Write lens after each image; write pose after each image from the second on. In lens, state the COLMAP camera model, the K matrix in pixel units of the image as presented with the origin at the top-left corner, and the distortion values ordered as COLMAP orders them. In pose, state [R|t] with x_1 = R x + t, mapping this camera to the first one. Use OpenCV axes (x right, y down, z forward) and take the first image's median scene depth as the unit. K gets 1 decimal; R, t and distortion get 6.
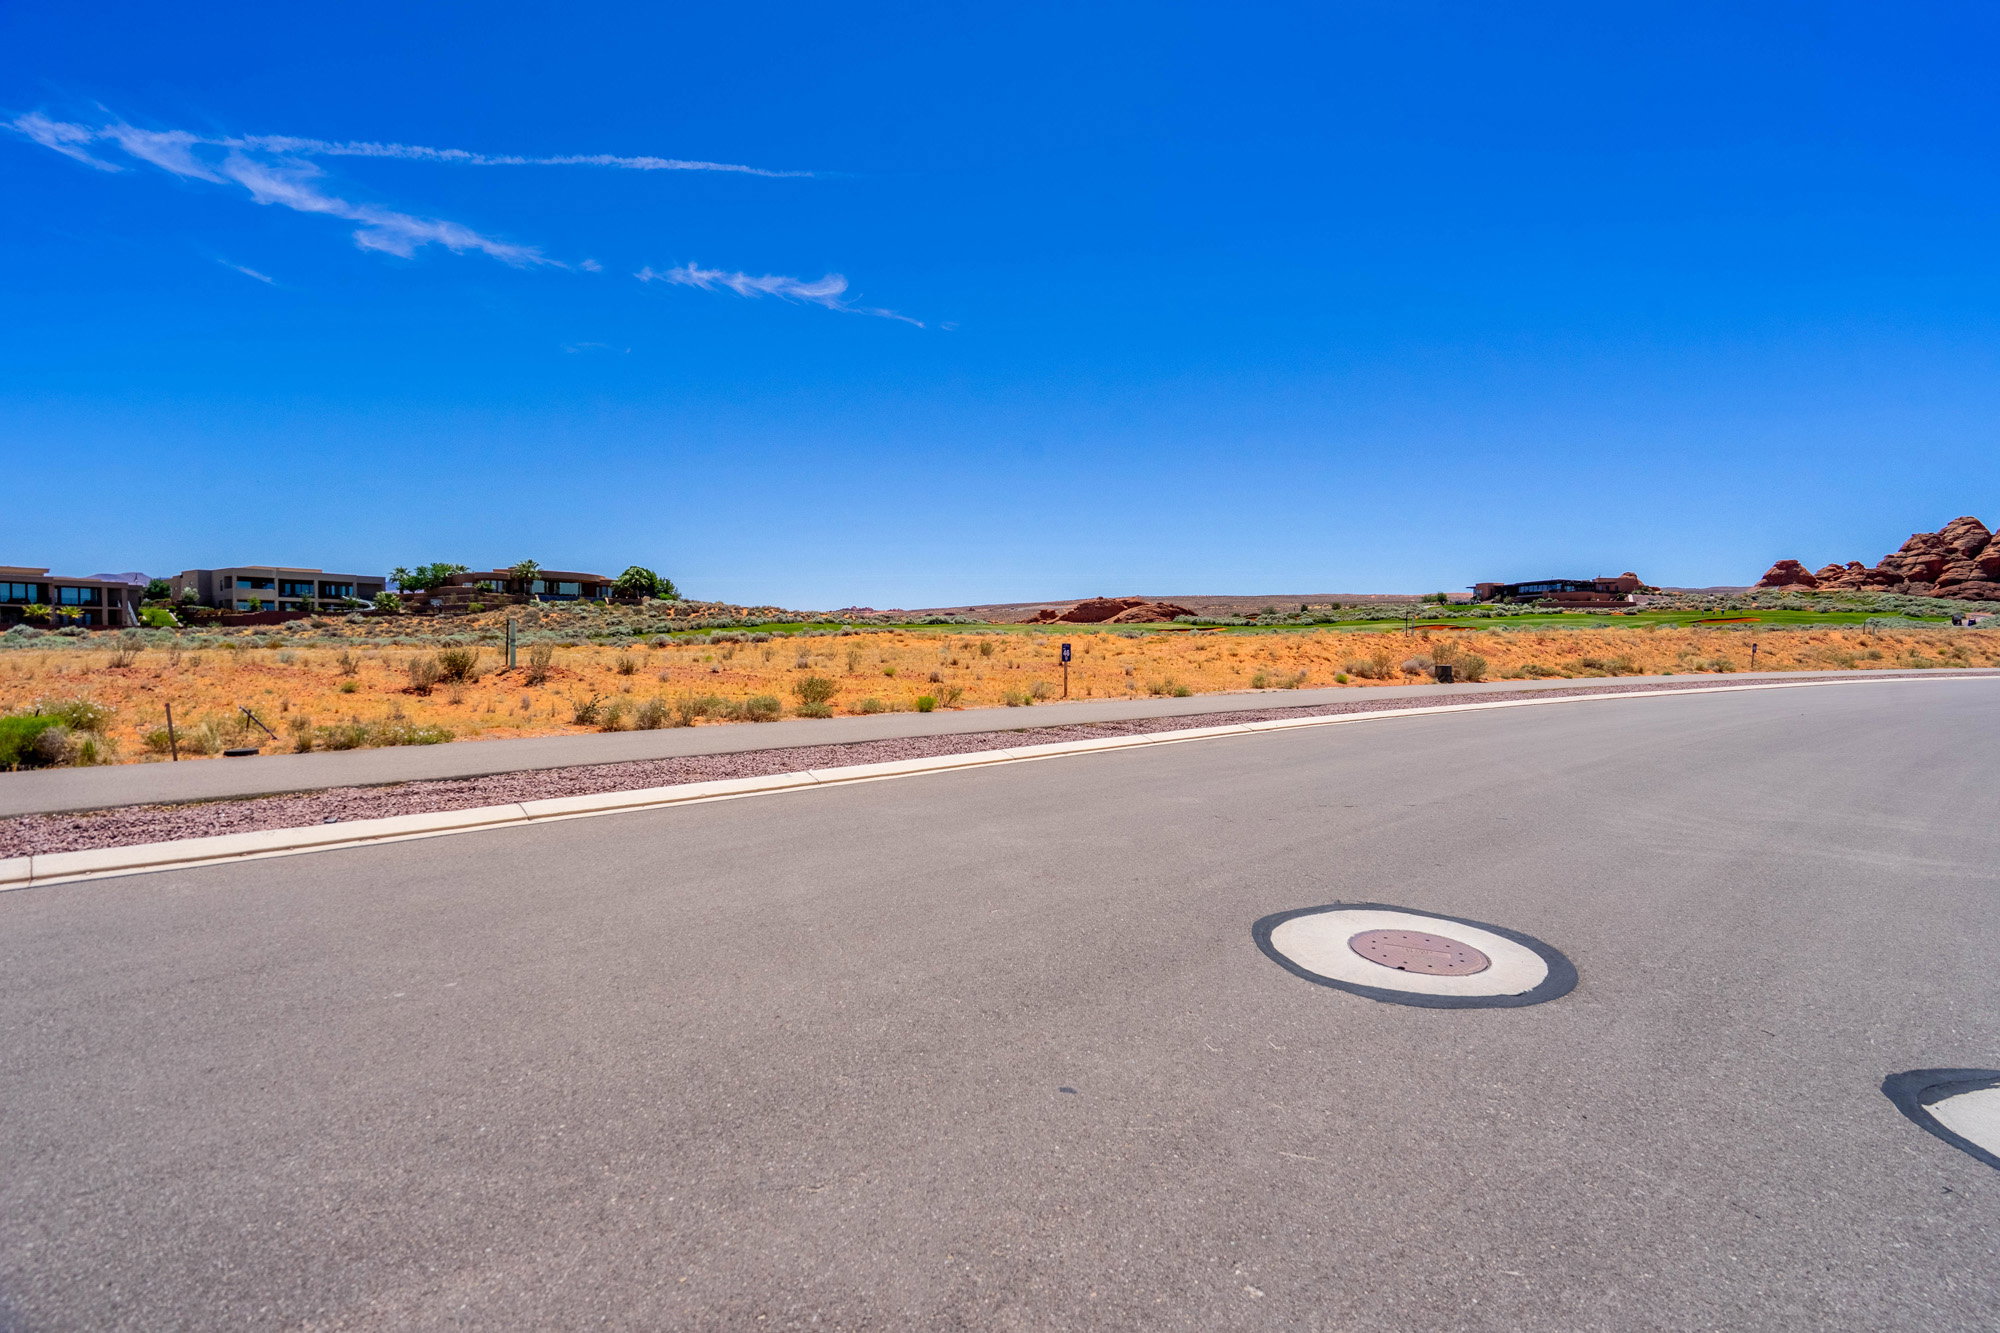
lens RADIAL K [[906.7, 0, 1000.8], [0, 906.7, 711.9], [0, 0, 1]] dist [-0.000653, 0.000354]
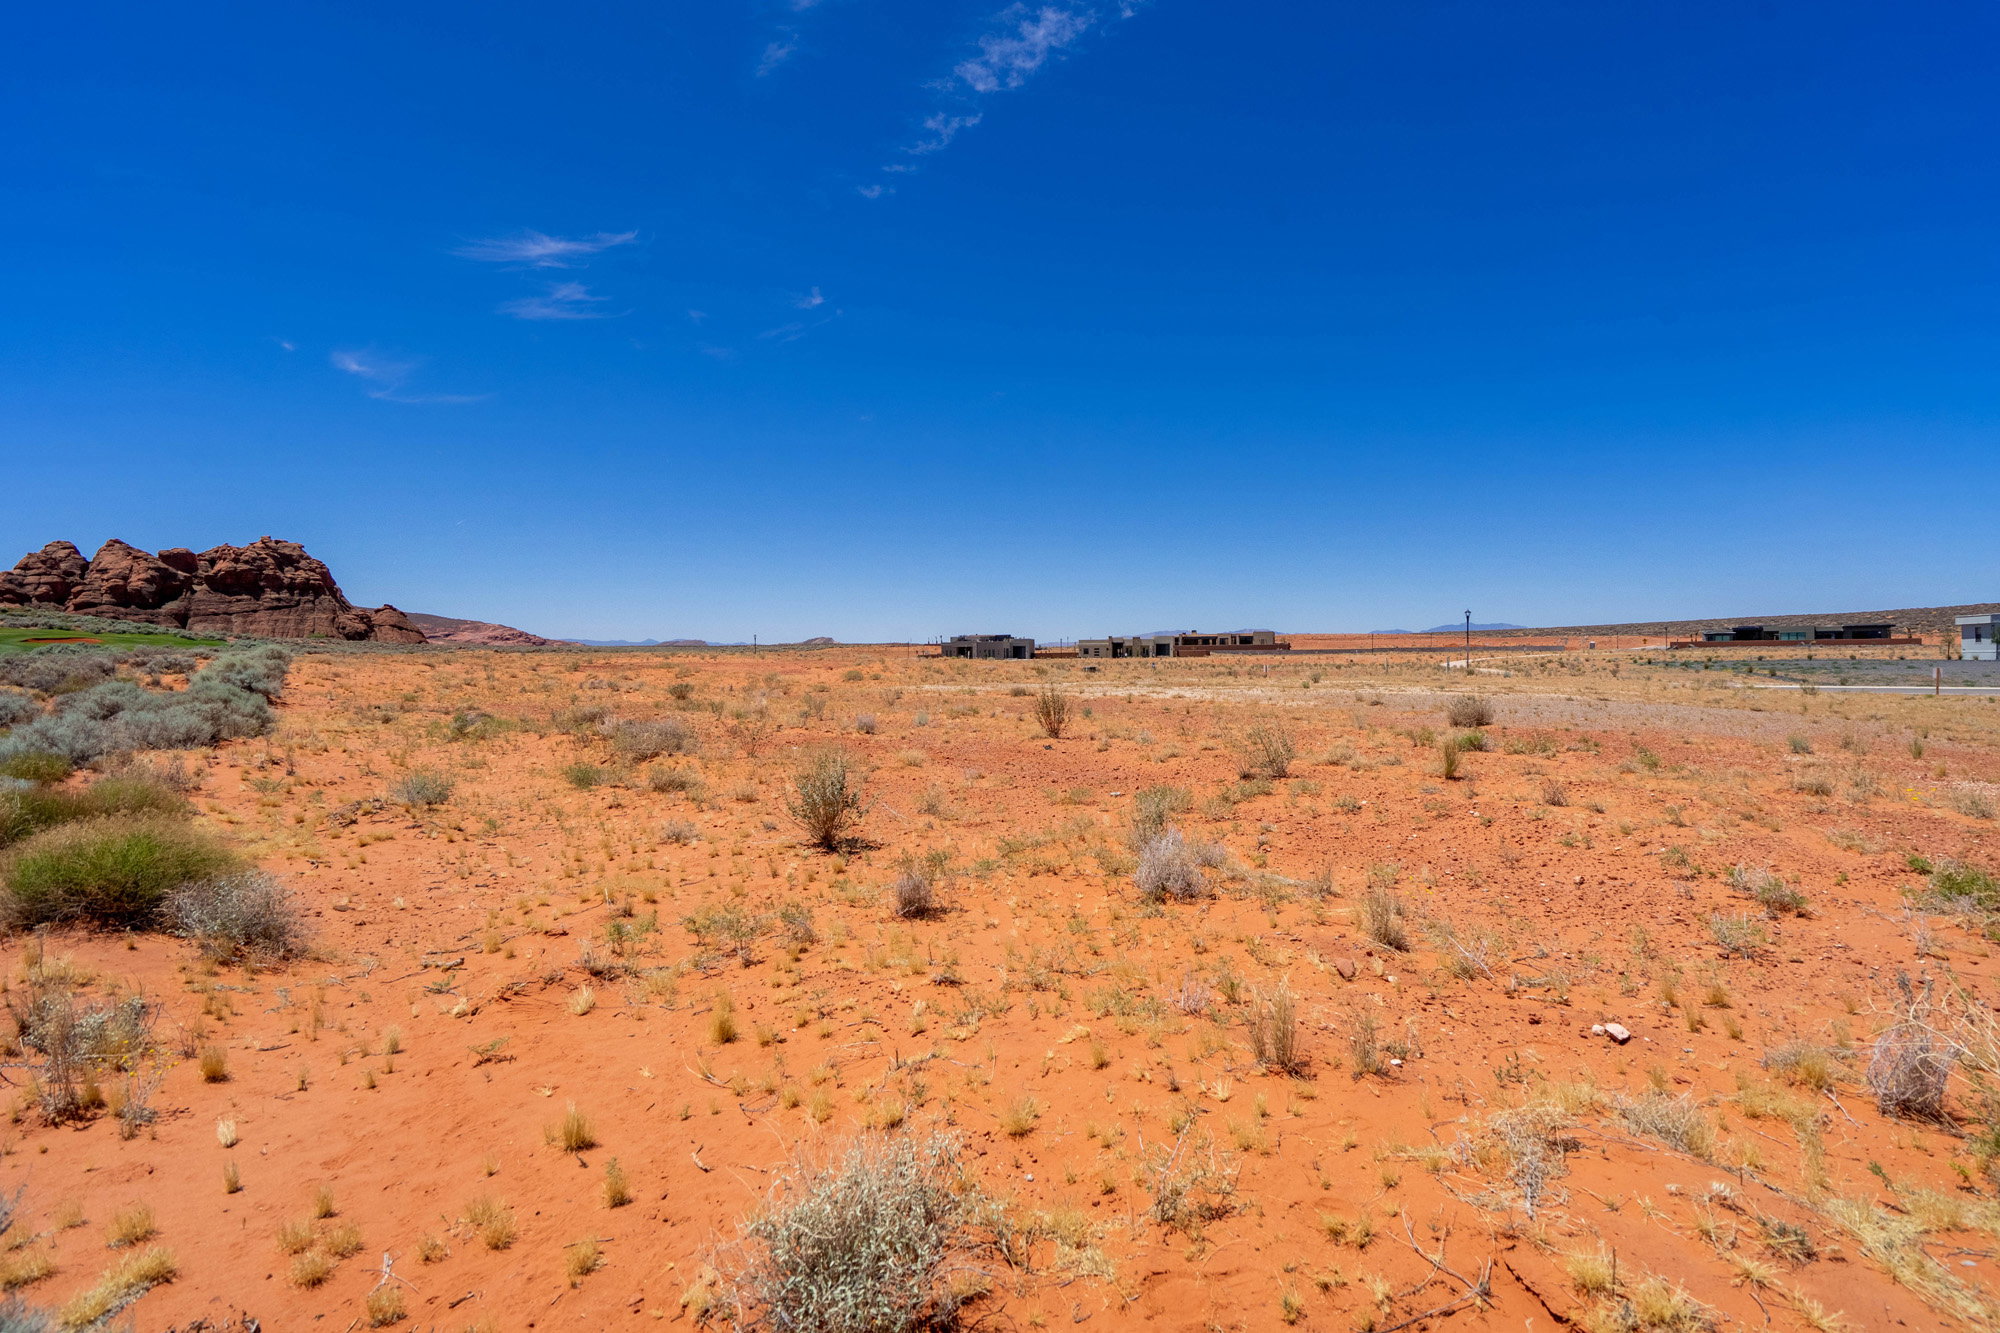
lens RADIAL K [[906.7, 0, 992.3], [0, 906.7, 688.1], [0, 0, 1]] dist [-0.000653, 0.000354]
pose [[-0.207956, -0.036710, 0.977449, -0.235271], [0.083438, 0.994987, 0.055121, -0.024464], [-0.974573, 0.093019, -0.203851, 0.276535]]
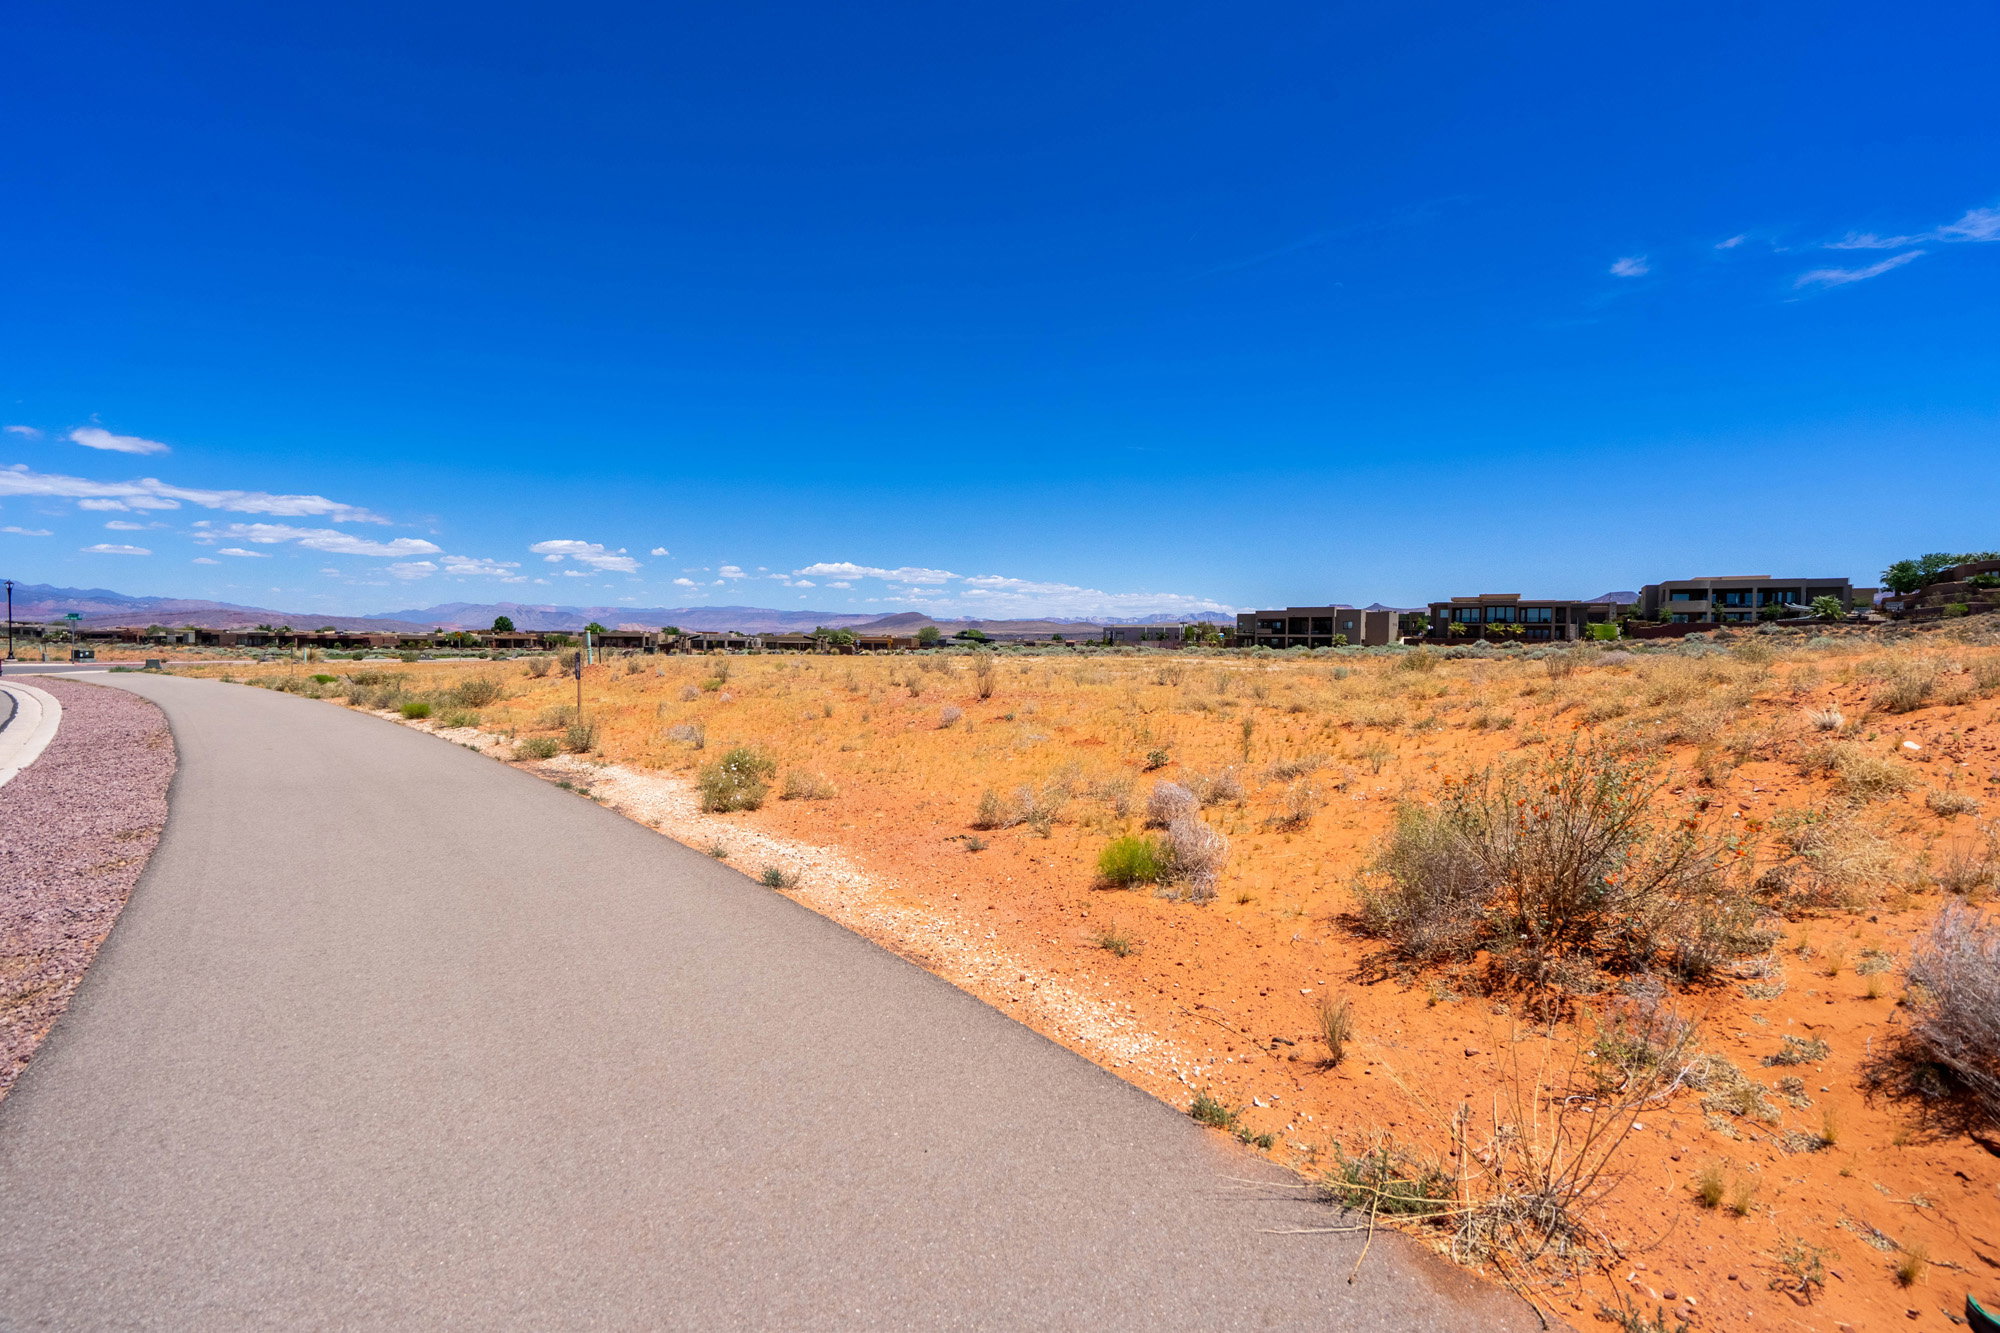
lens RADIAL K [[906.7, 0, 988.2], [0, 906.7, 661.6], [0, 0, 1]] dist [-0.000653, 0.000354]
pose [[0.046888, 0.015333, -0.998782, 0.090111], [-0.086217, 0.996213, 0.011246, -0.011139], [0.995172, 0.085585, 0.048032, 0.145773]]
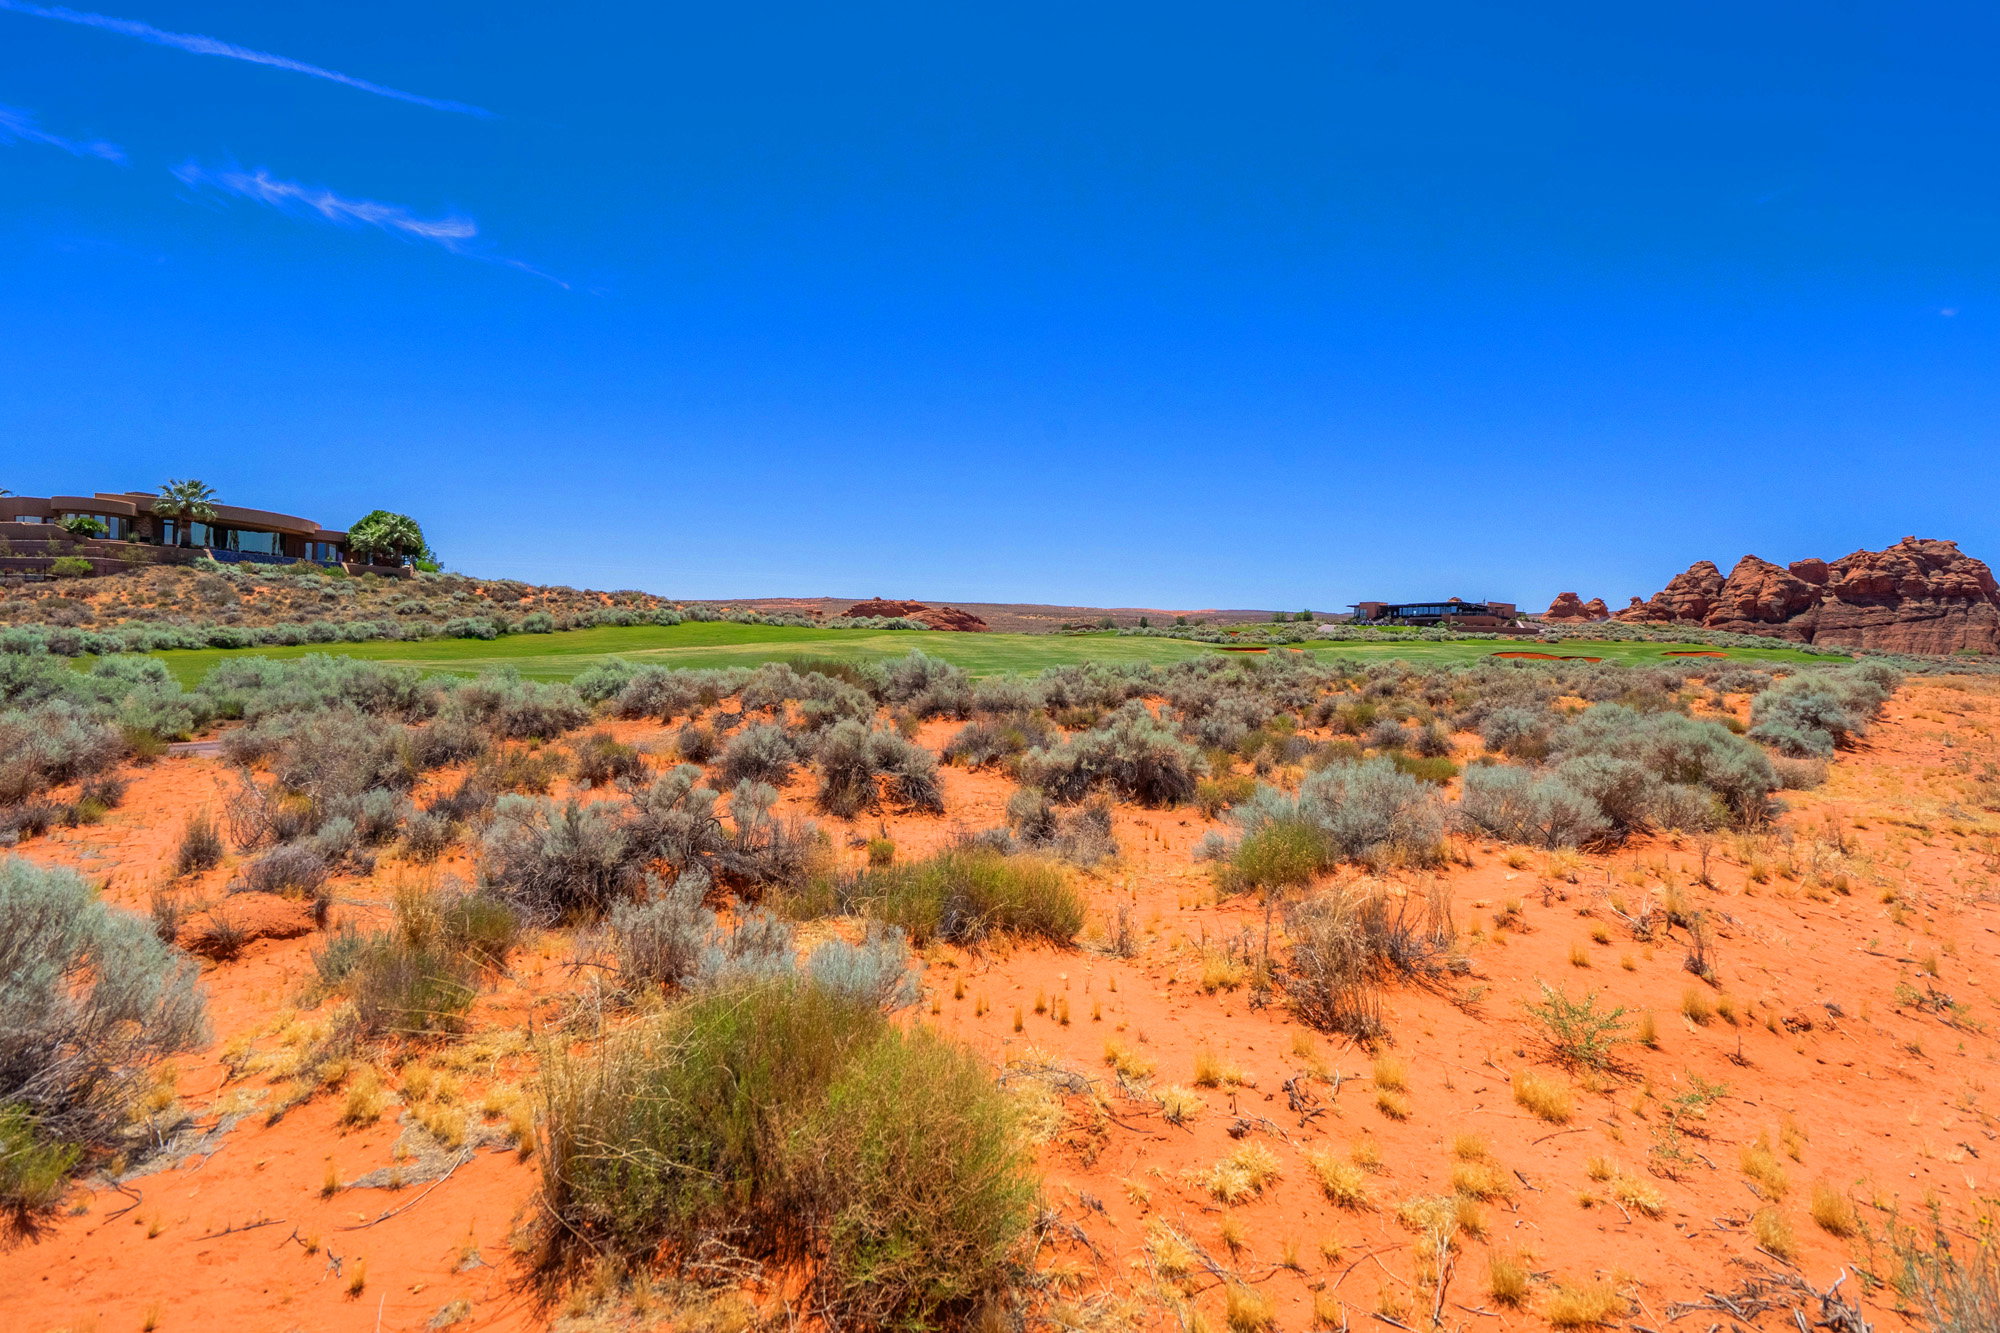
lens RADIAL K [[961.6, 0, 981.3], [0, 961.6, 651.8], [0, 0, 1]] dist [-0.006747, 0.001048]
pose [[0.942740, 0.024749, 0.332610, -0.223280], [0.000031, 0.997237, -0.074292, -0.024947], [-0.333529, 0.070048, 0.940134, 0.280917]]
